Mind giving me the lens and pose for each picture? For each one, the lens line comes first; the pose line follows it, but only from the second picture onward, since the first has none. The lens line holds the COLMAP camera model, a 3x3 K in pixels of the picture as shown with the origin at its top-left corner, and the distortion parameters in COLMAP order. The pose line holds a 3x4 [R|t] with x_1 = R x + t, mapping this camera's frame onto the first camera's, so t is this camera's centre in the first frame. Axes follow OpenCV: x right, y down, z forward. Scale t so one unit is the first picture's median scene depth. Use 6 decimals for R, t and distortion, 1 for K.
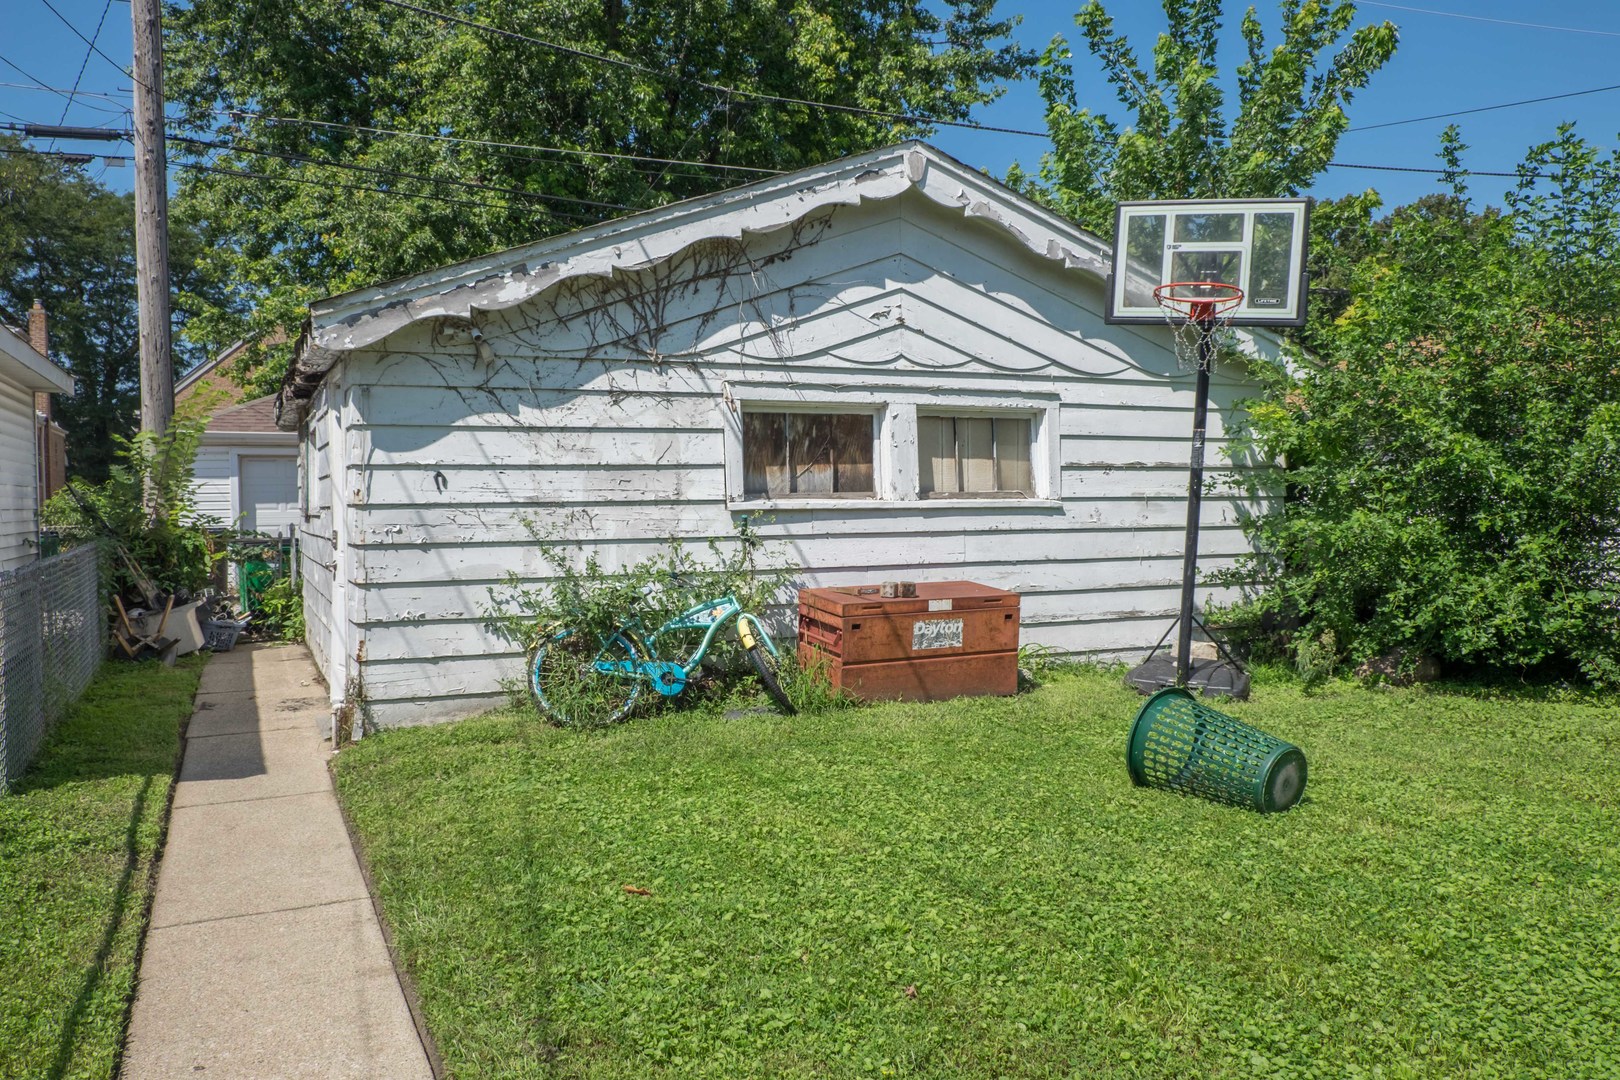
lens RADIAL K [[1257.6, 0, 810.0], [0, 1257.6, 540.0], [0, 0, 1]] dist [-0.008259, 0.002221]
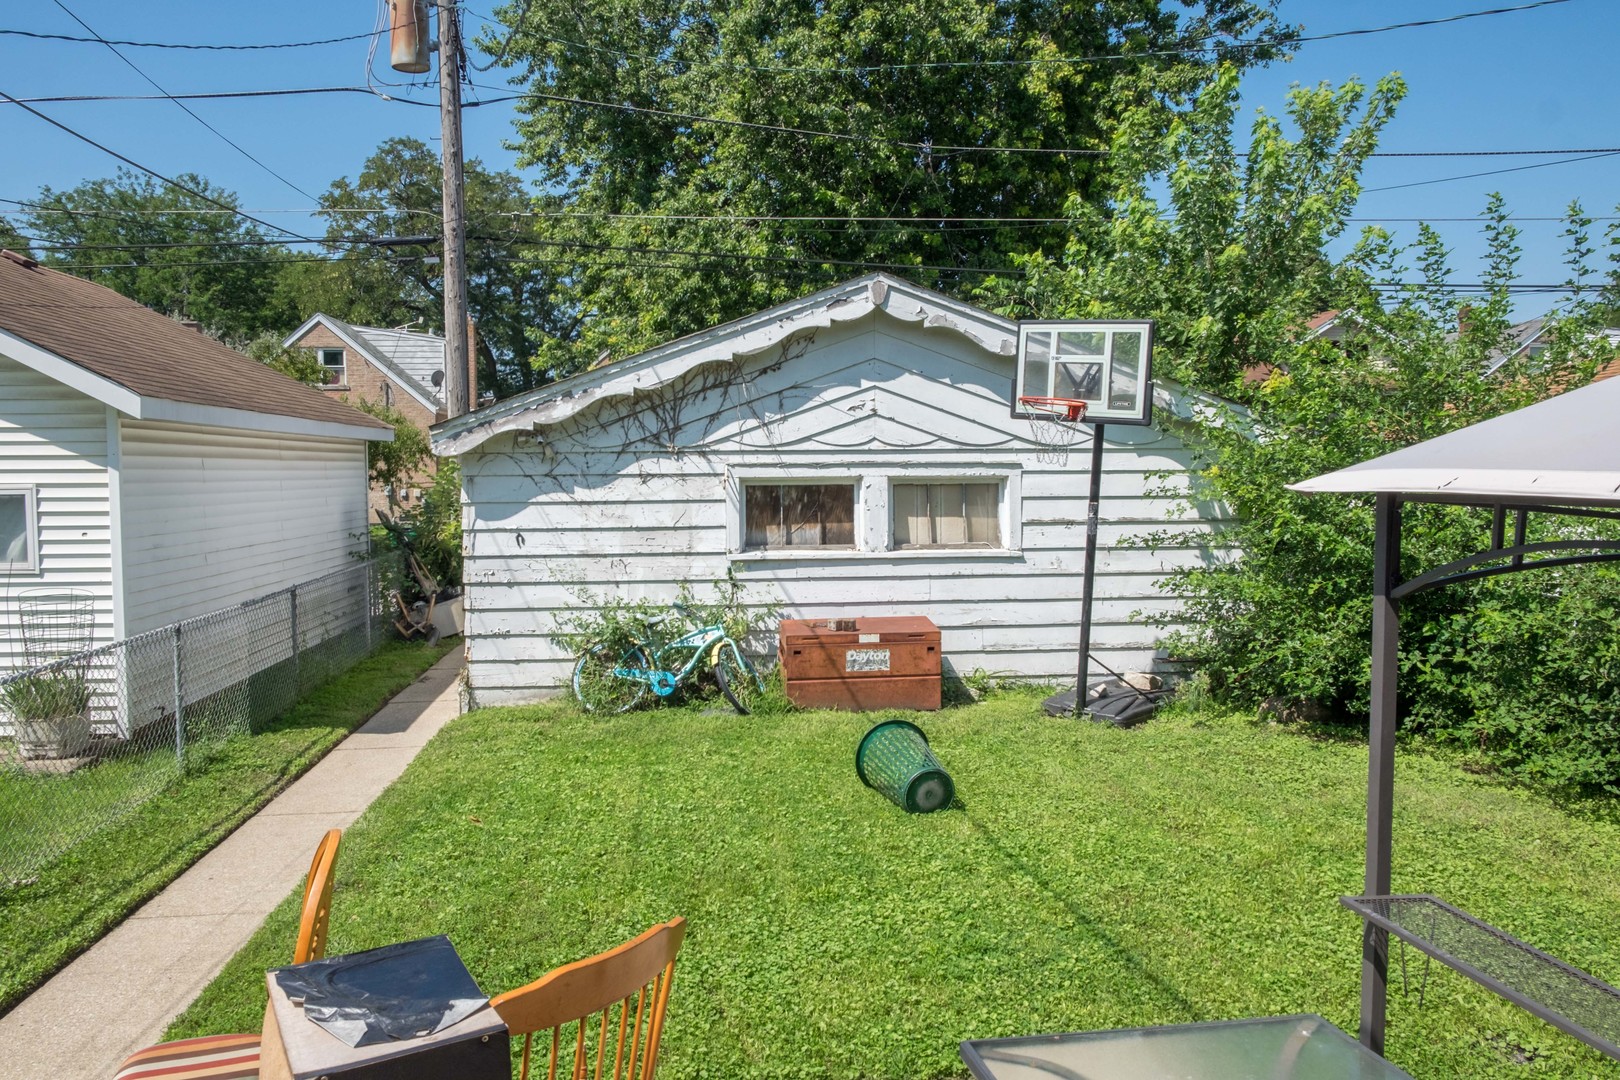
lens RADIAL K [[1296.3, 0, 816.6], [0, 1296.3, 539.3], [0, 0, 1]] dist [-0.015705, 0.001341]
pose [[0.944090, 0.022075, -0.328947, 0.490091], [-0.011485, 0.999352, 0.034102, -0.095924], [0.329487, -0.028417, 0.943733, -0.286284]]
